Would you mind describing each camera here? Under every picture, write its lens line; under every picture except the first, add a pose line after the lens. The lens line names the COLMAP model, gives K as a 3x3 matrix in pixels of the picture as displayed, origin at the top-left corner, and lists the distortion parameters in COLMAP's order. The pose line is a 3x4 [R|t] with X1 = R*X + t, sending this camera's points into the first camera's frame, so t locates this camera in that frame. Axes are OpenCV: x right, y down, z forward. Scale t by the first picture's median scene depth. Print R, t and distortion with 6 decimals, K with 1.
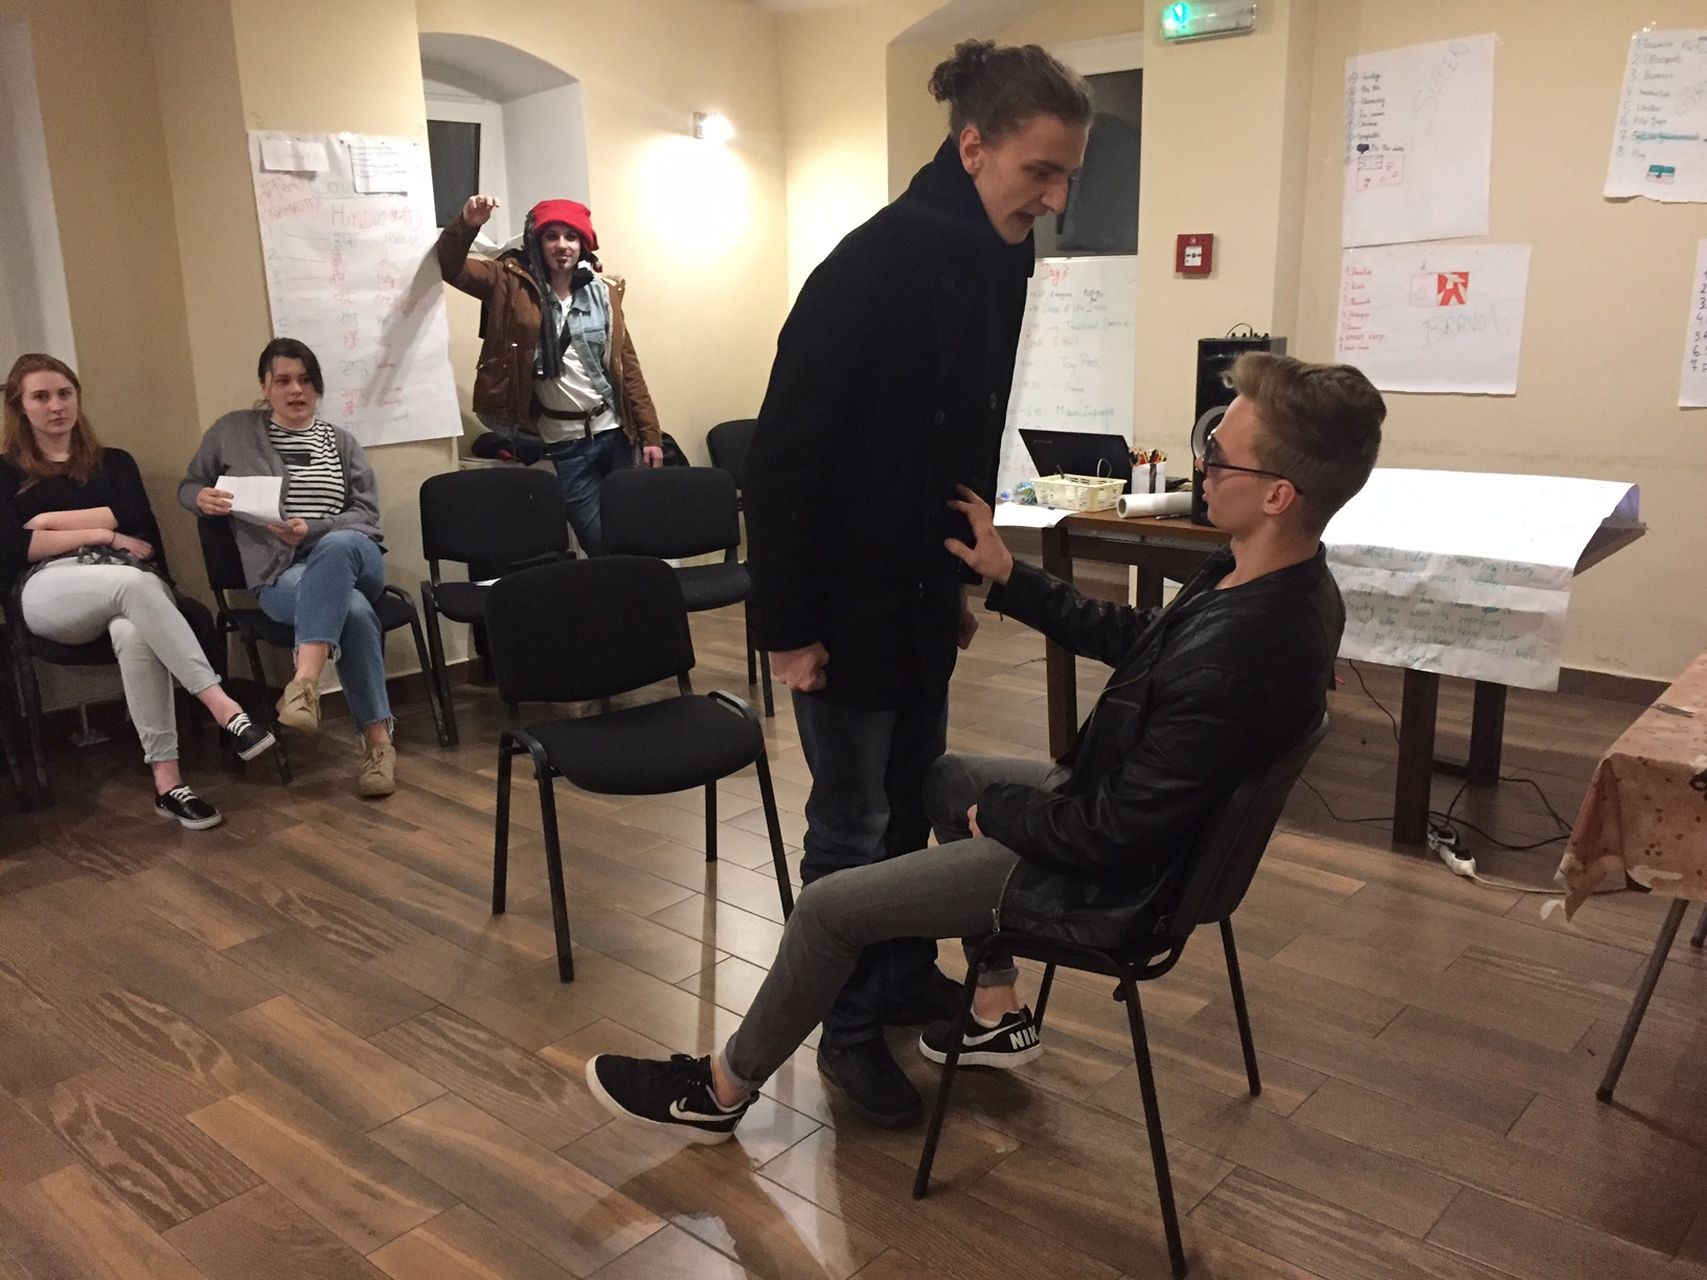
lens RADIAL K [[1442.0, 0, 857.3], [0, 1442.0, 634.7], [0, 0, 1]] dist [0.065280, -0.111284]
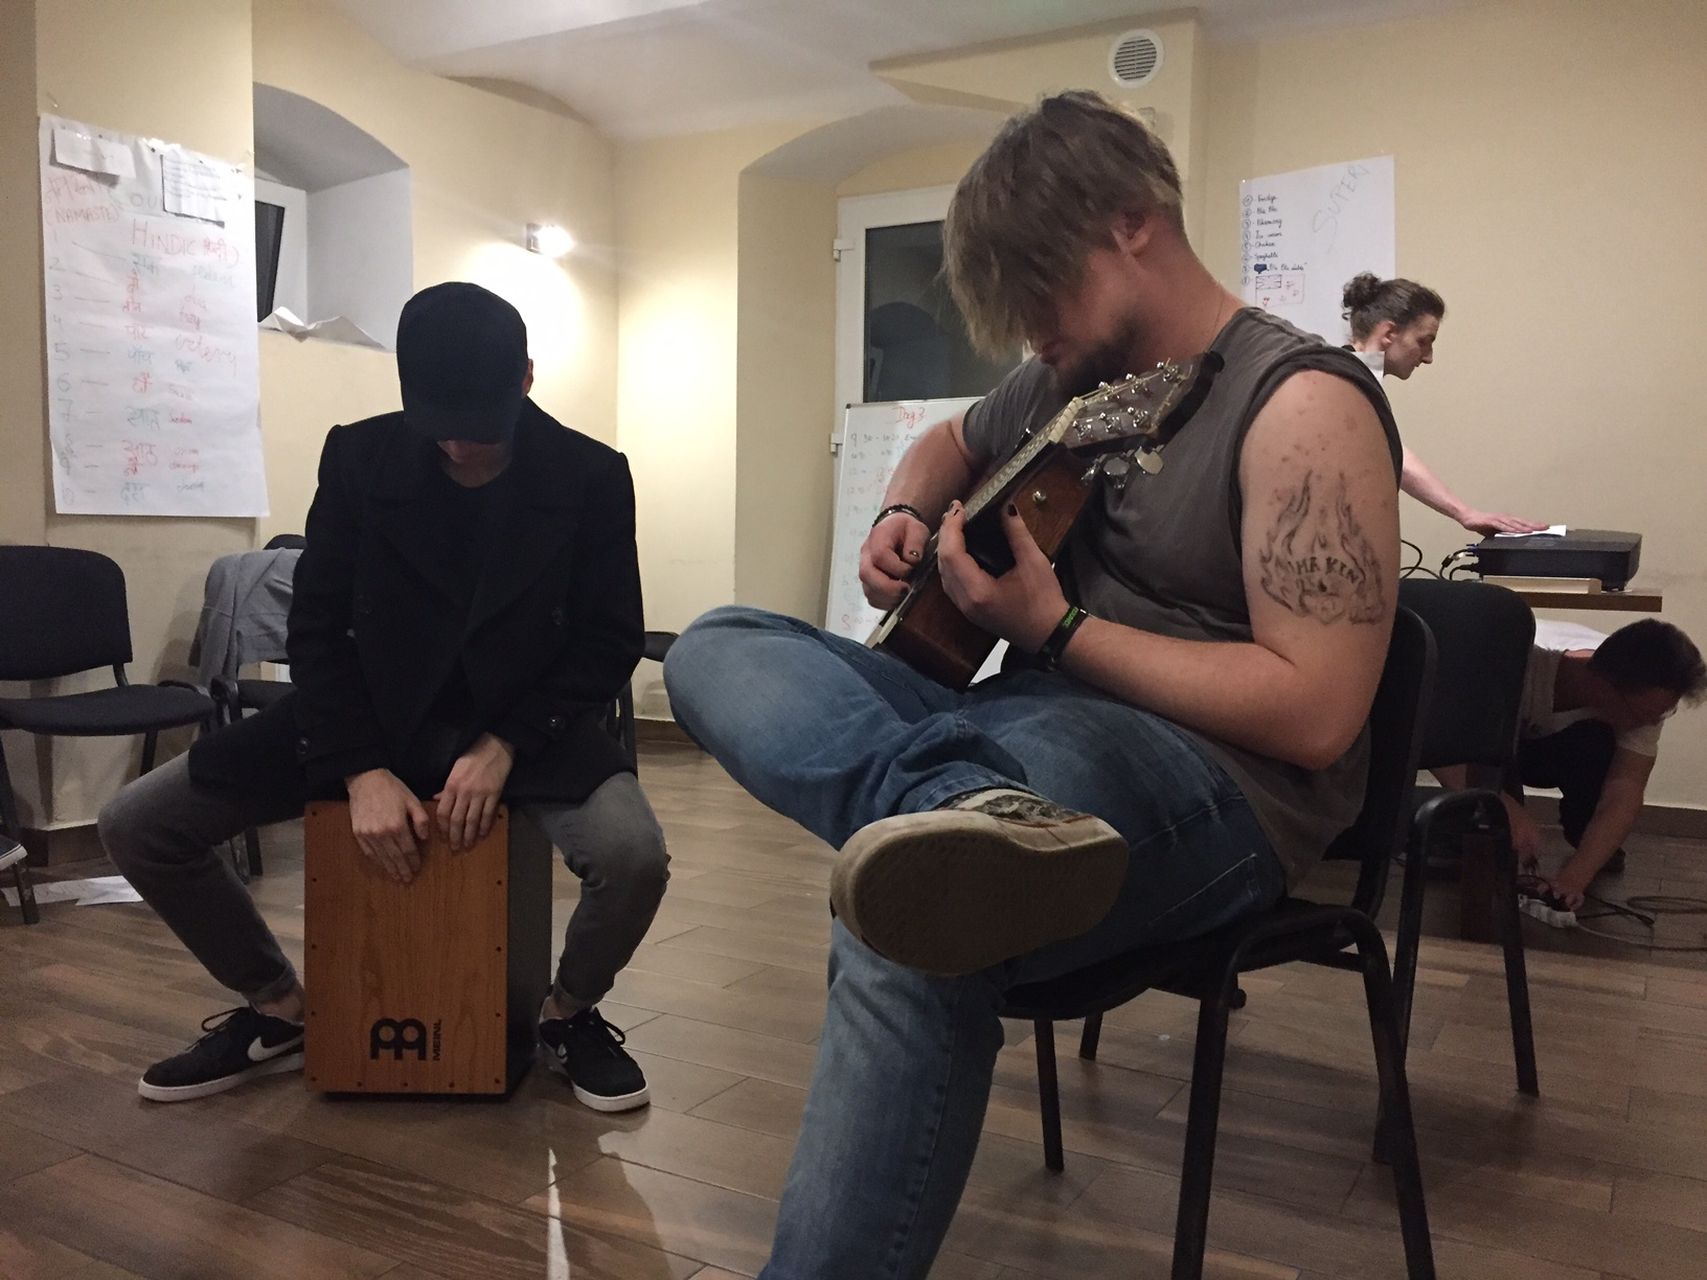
lens RADIAL K [[1442.0, 0, 857.3], [0, 1442.0, 634.7], [0, 0, 1]] dist [0.065280, -0.111284]
pose [[0.978465, 0.021164, 0.205327, -0.122125], [0.017353, 0.982774, -0.183993, 0.089917], [-0.205684, 0.183594, 0.961243, 0.166091]]
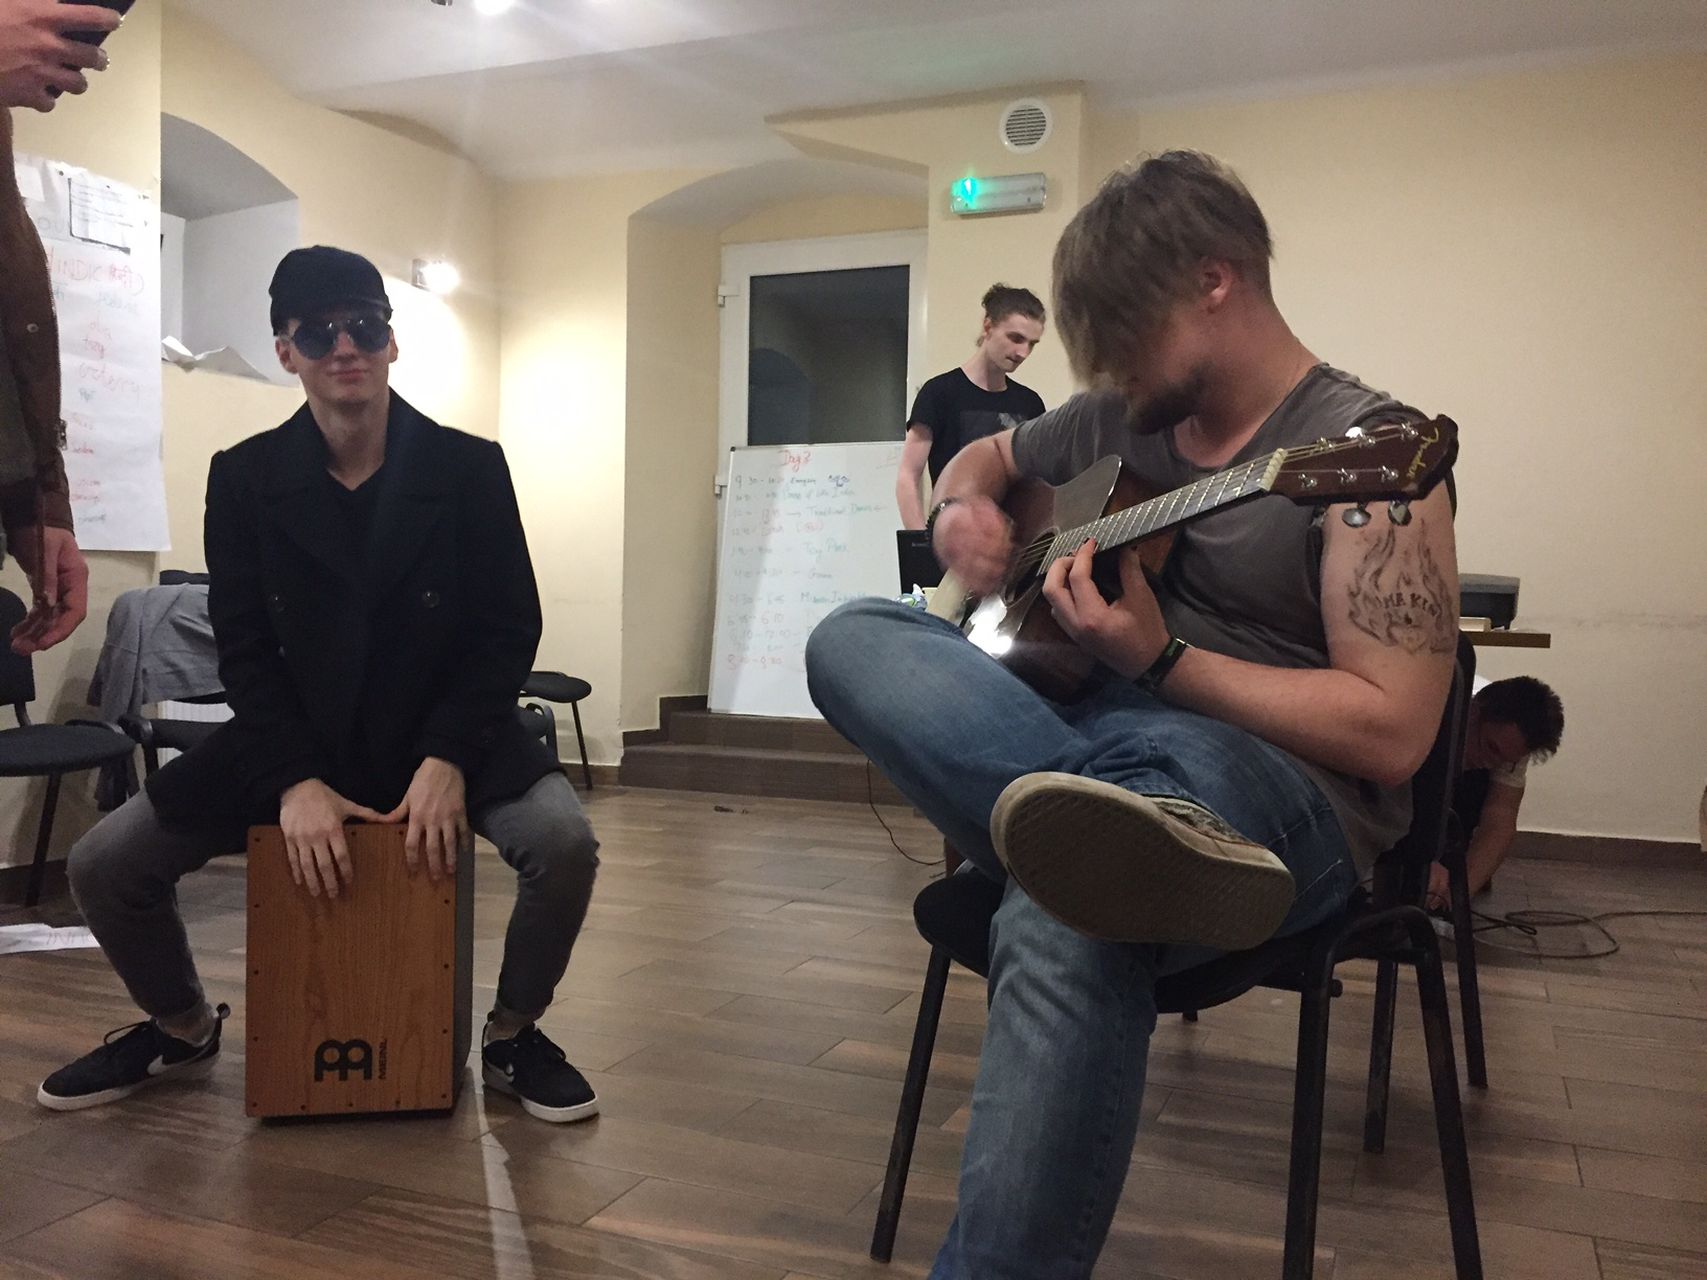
lens RADIAL K [[1440.2, 0, 853.5], [0, 1440.2, 640.0], [0, 0, 1]] dist [0.069833, -0.112770]
pose [[0.945181, 0.029132, 0.325244, -0.188112], [0.040719, 0.977724, -0.205905, 0.094907], [-0.323998, 0.207861, 0.922941, 0.164160]]
